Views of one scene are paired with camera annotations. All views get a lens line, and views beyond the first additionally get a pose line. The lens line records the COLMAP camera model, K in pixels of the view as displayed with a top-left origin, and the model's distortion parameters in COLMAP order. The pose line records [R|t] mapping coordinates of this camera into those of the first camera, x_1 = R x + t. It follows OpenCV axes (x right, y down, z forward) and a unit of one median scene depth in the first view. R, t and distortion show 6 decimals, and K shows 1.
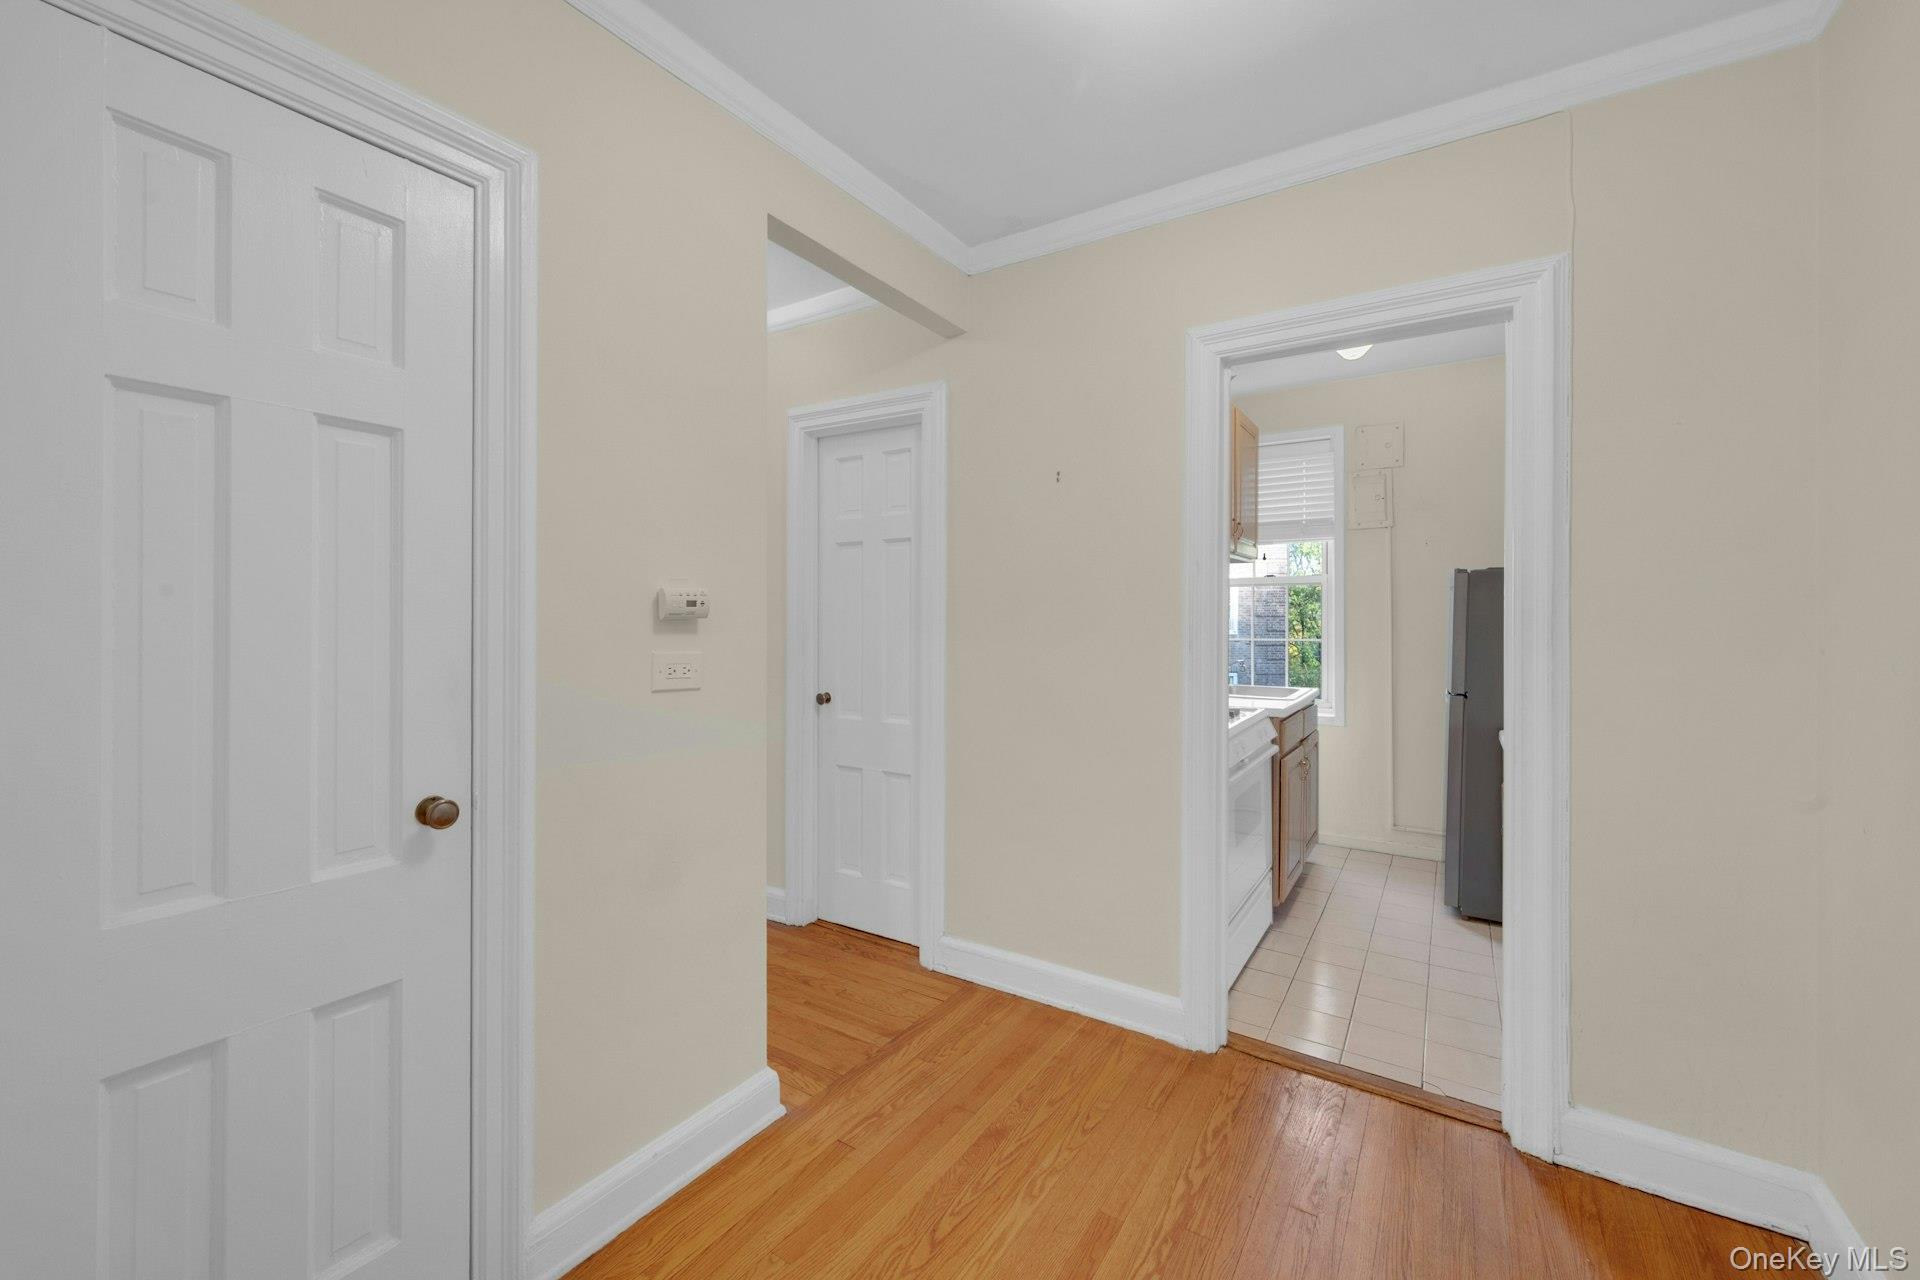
lens RADIAL K [[772.9, 0, 941.6], [0, 772.9, 637.5], [0, 0, 1]] dist [-0.000401, -0.000310]
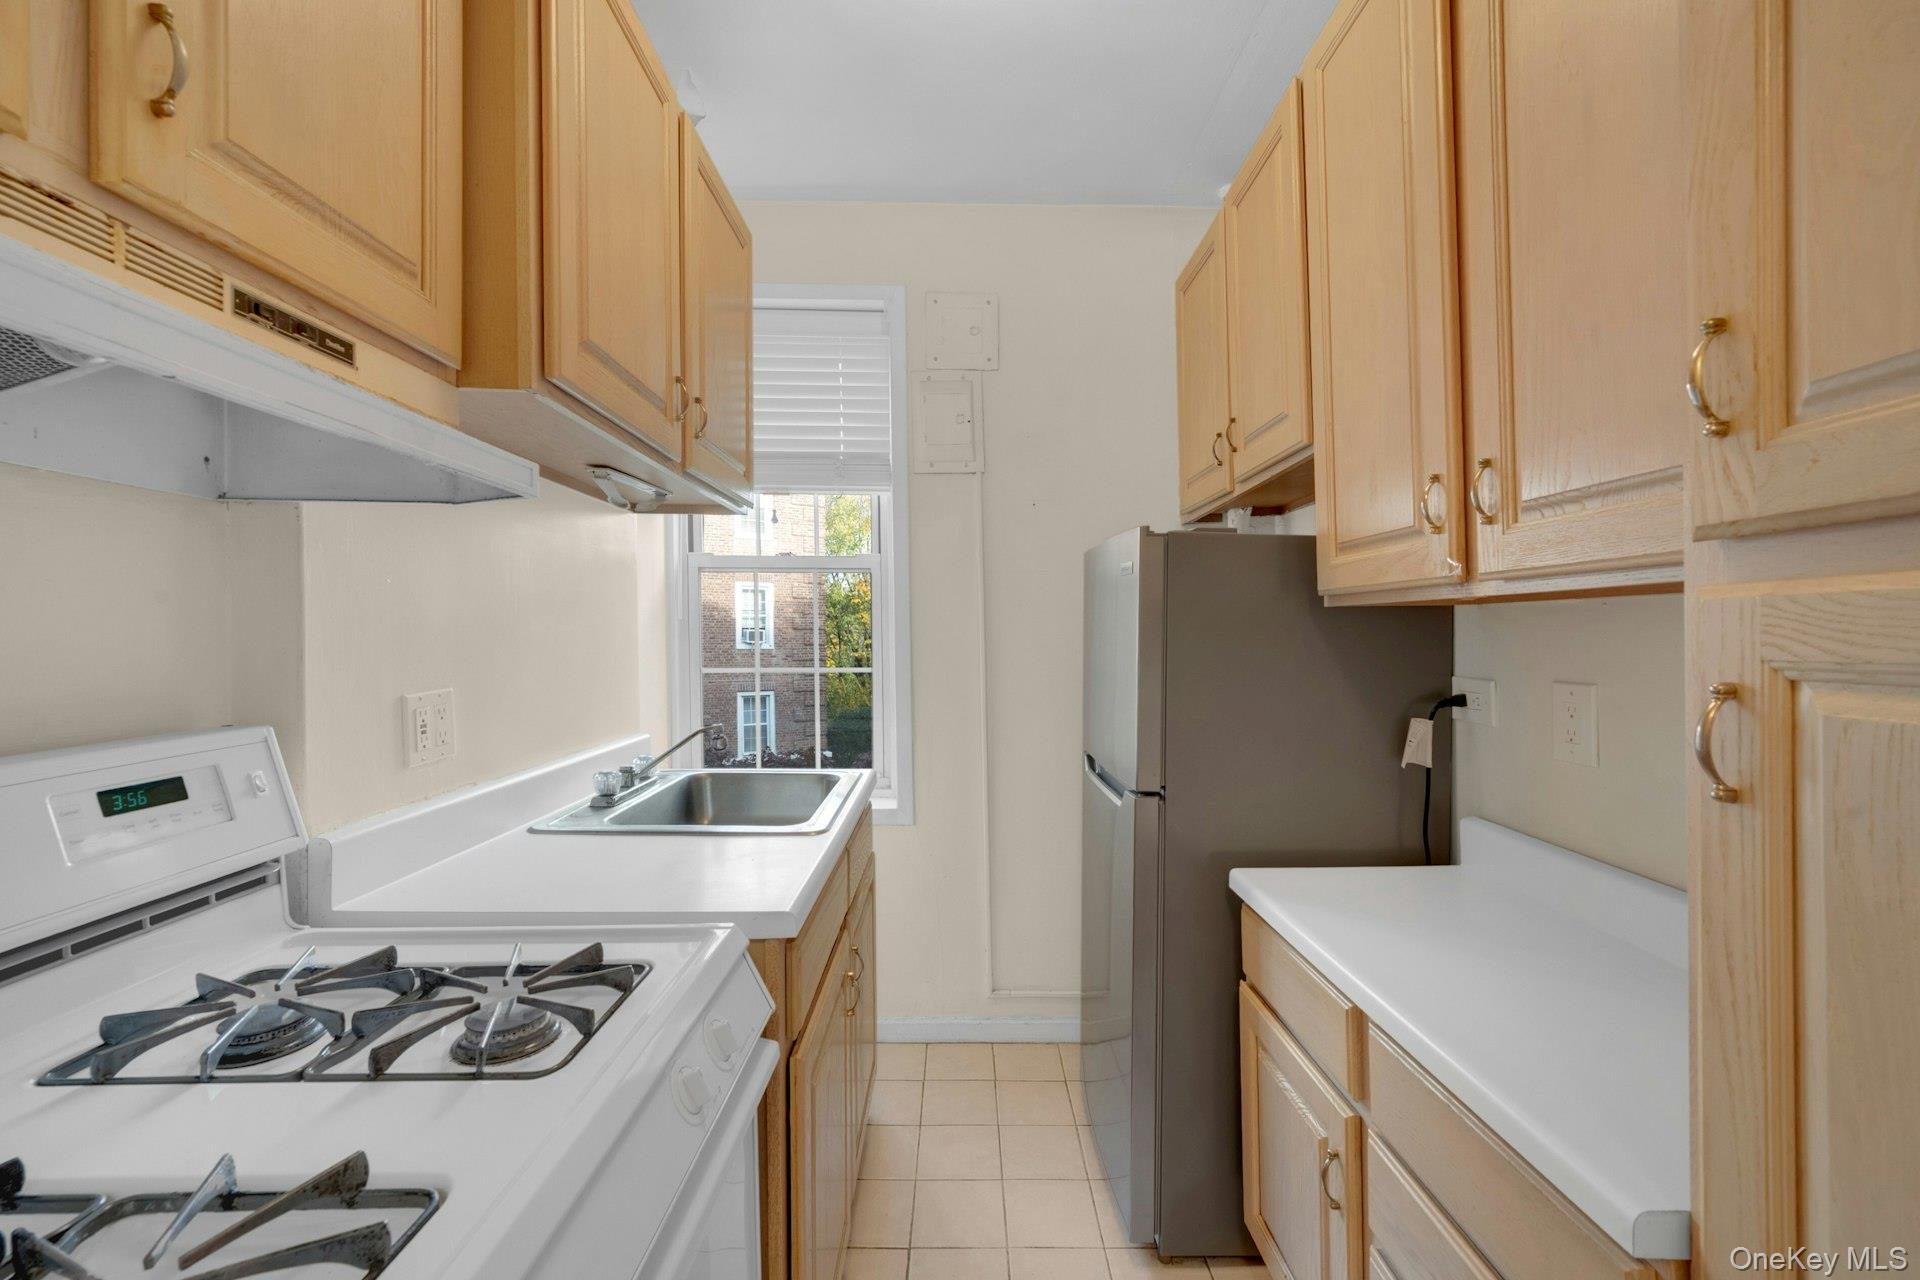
lens RADIAL K [[780.7, 0, 963.2], [0, 780.7, 636.7], [0, 0, 1]] dist [0.000008, 0.000456]
pose [[0.828374, -0.003595, 0.560163, 0.305490], [0.013185, 0.999828, -0.013081, -0.016625], [-0.560020, 0.018222, 0.828279, 0.660013]]
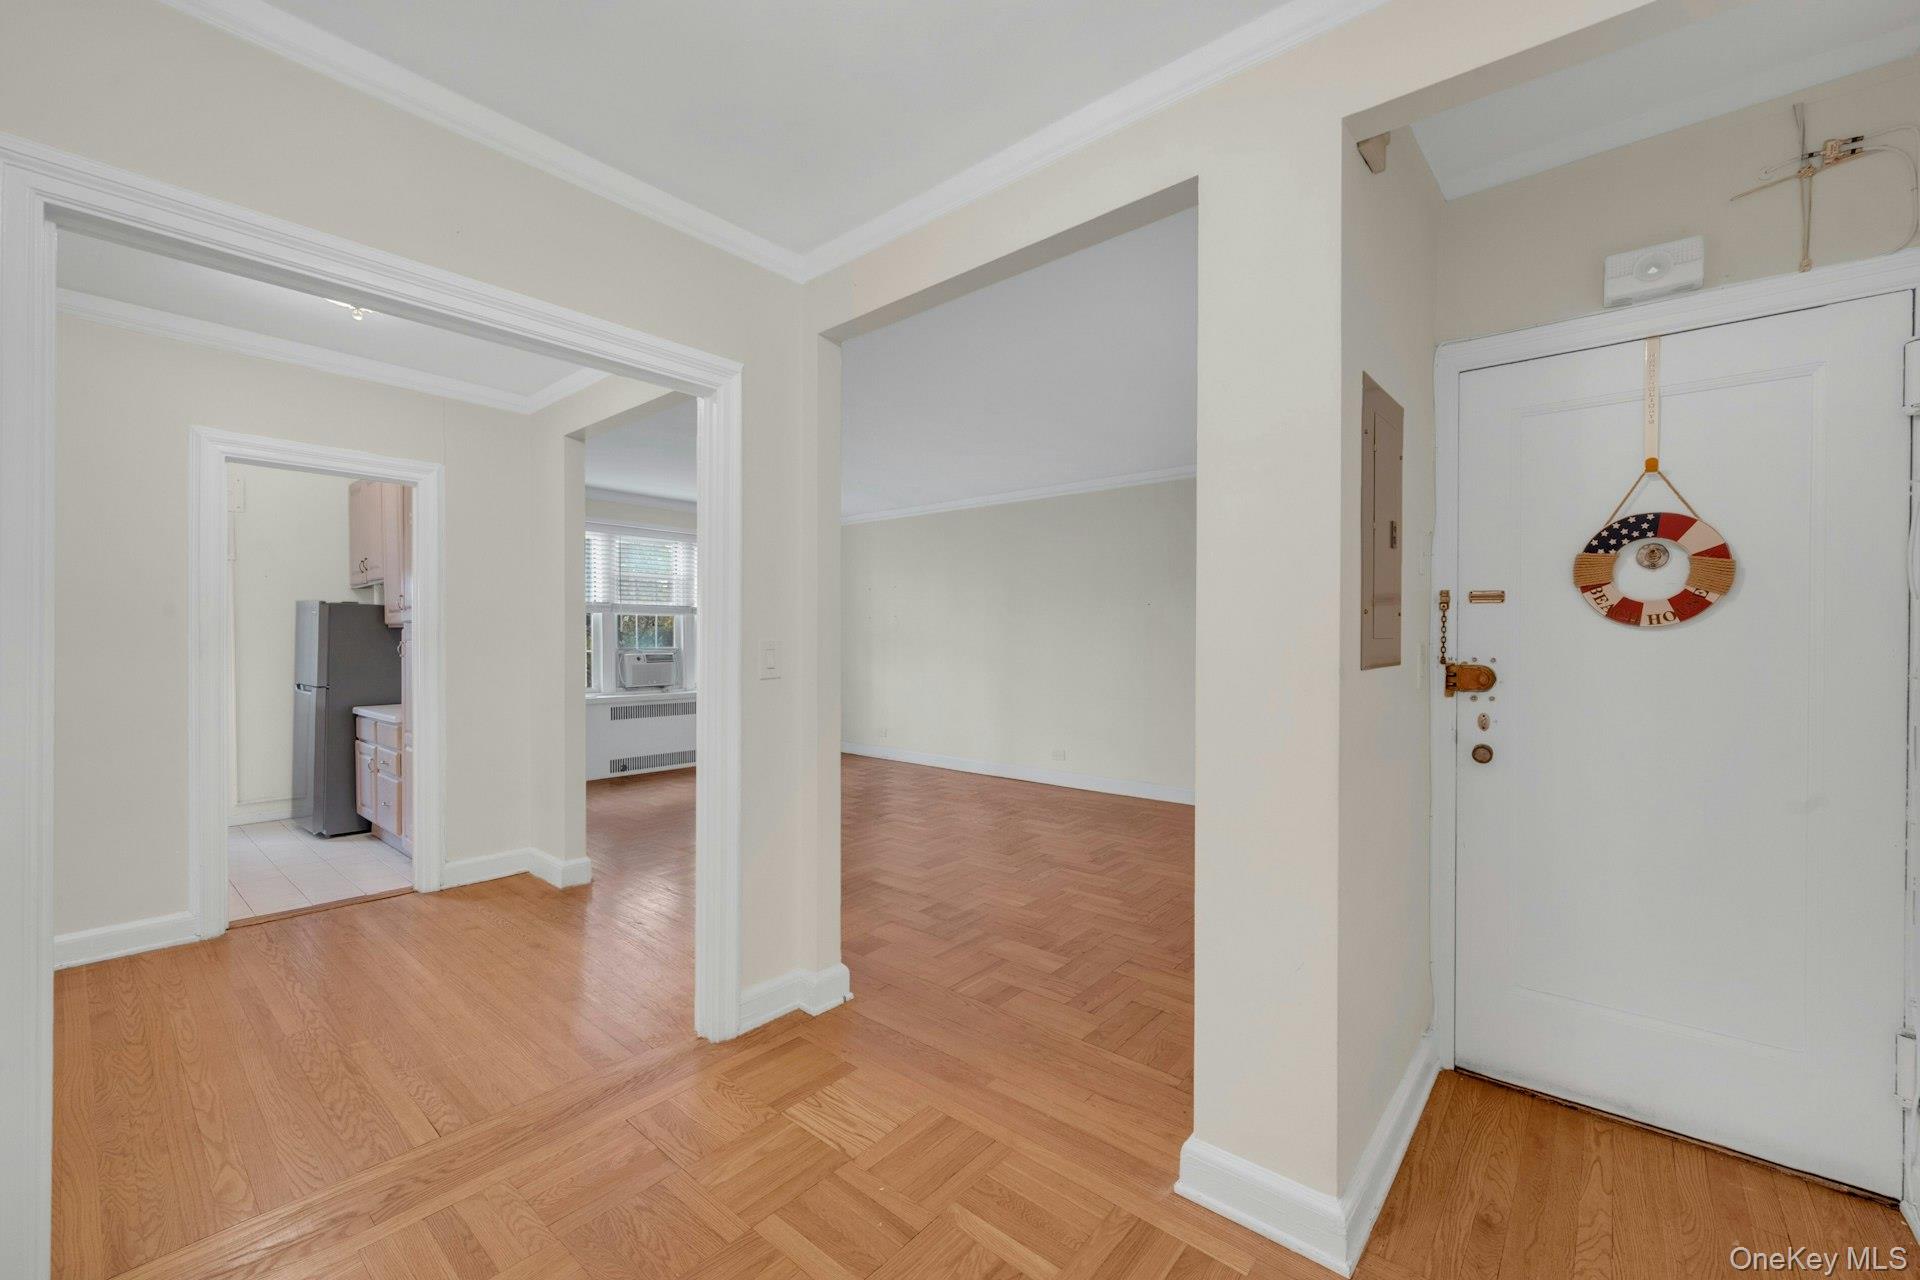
lens RADIAL K [[773.1, 0, 961.0], [0, 773.1, 629.1], [0, 0, 1]] dist [-0.001149, -0.000179]
pose [[0.124179, 0.016132, 0.992129, -0.625643], [0.016410, 0.999698, -0.018309, 0.011171], [-0.992124, 0.018554, 0.123876, -0.380861]]
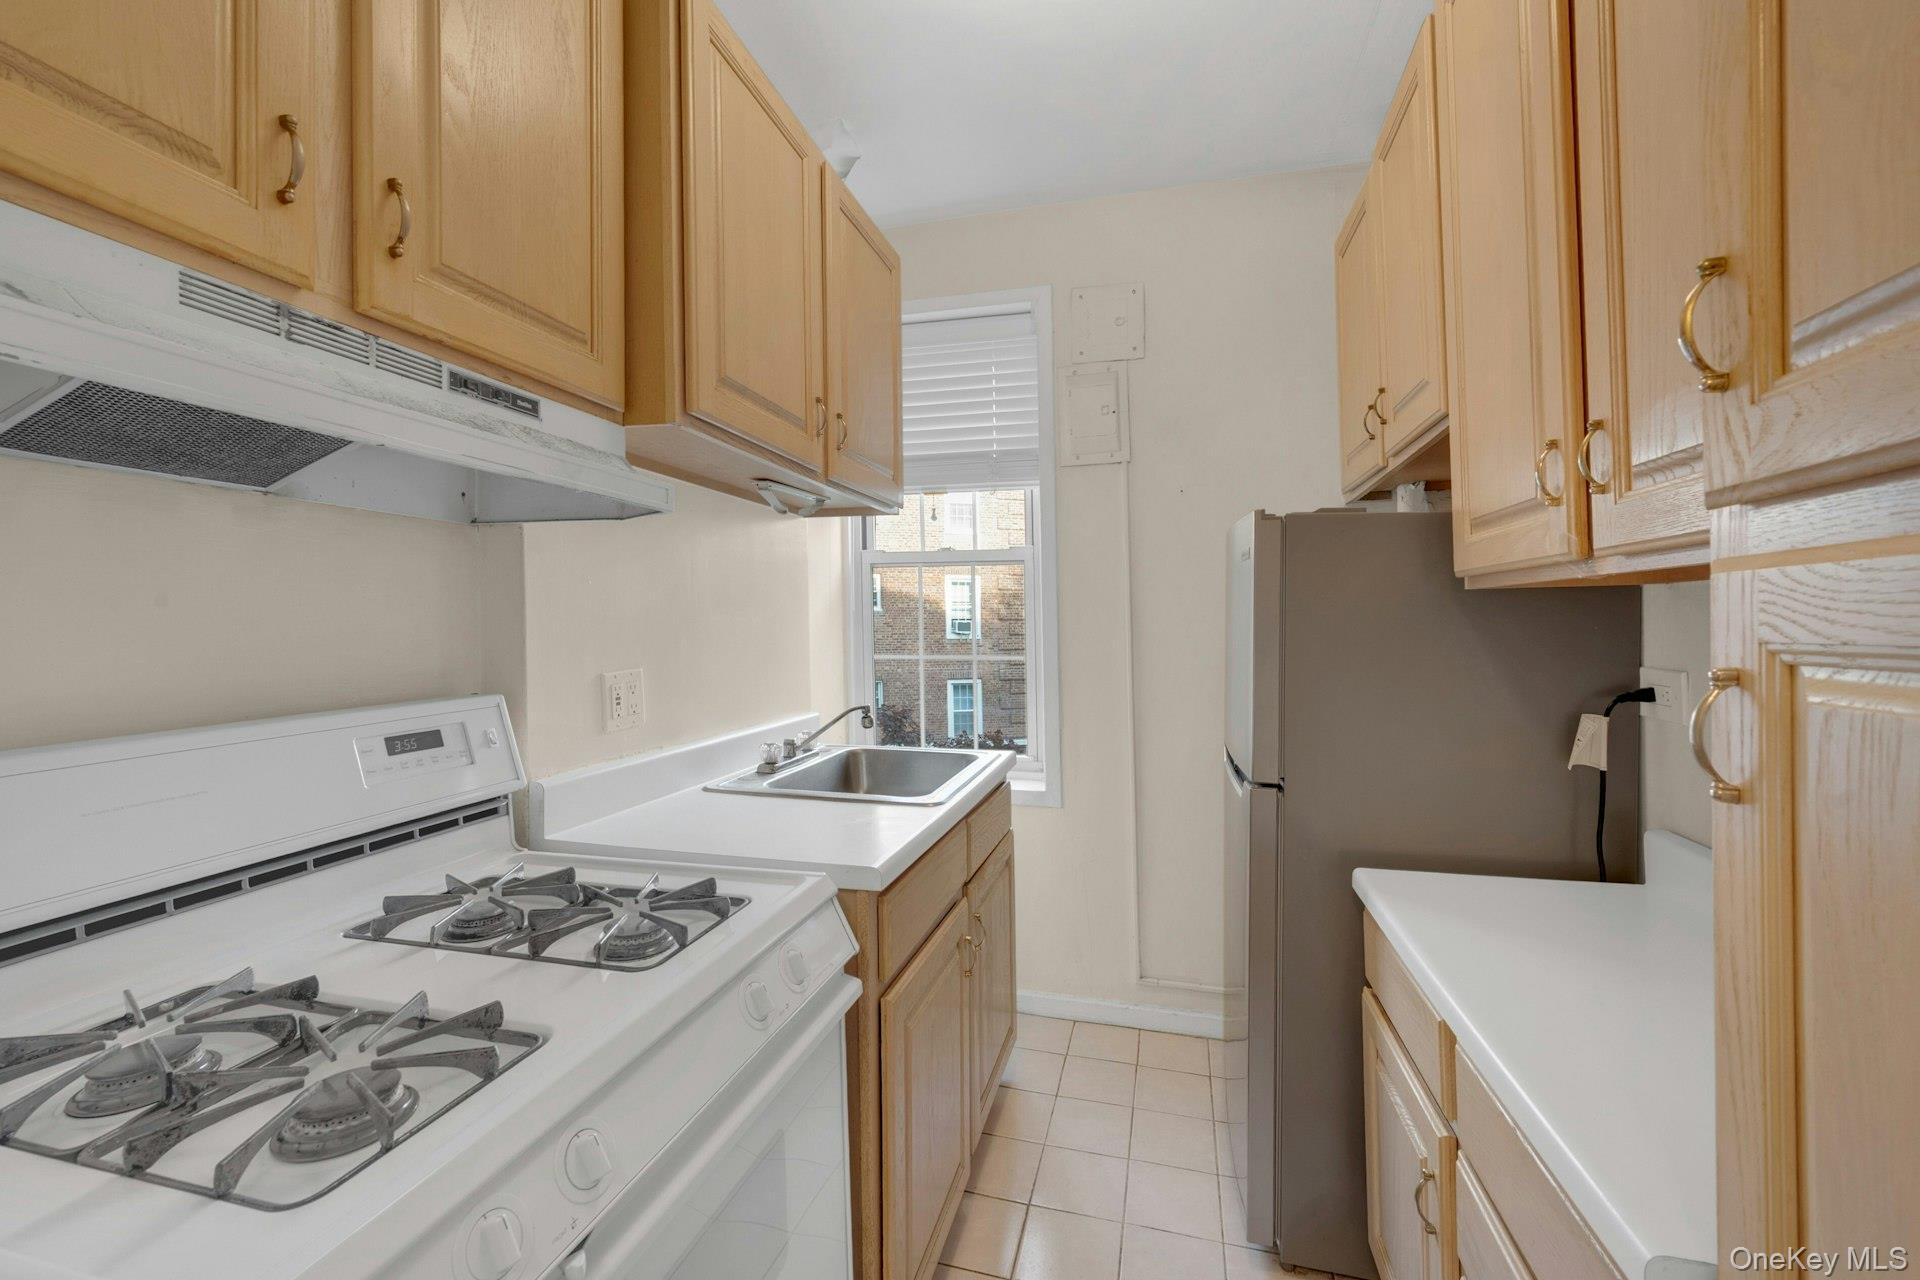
lens RADIAL K [[773.1, 0, 961.0], [0, 773.1, 629.1], [0, 0, 1]] dist [-0.001149, -0.000179]
pose [[0.948717, -0.009023, 0.315998, 0.349203], [0.014093, 0.999806, -0.013764, -0.014255], [-0.315813, 0.017512, 0.948660, 0.614642]]
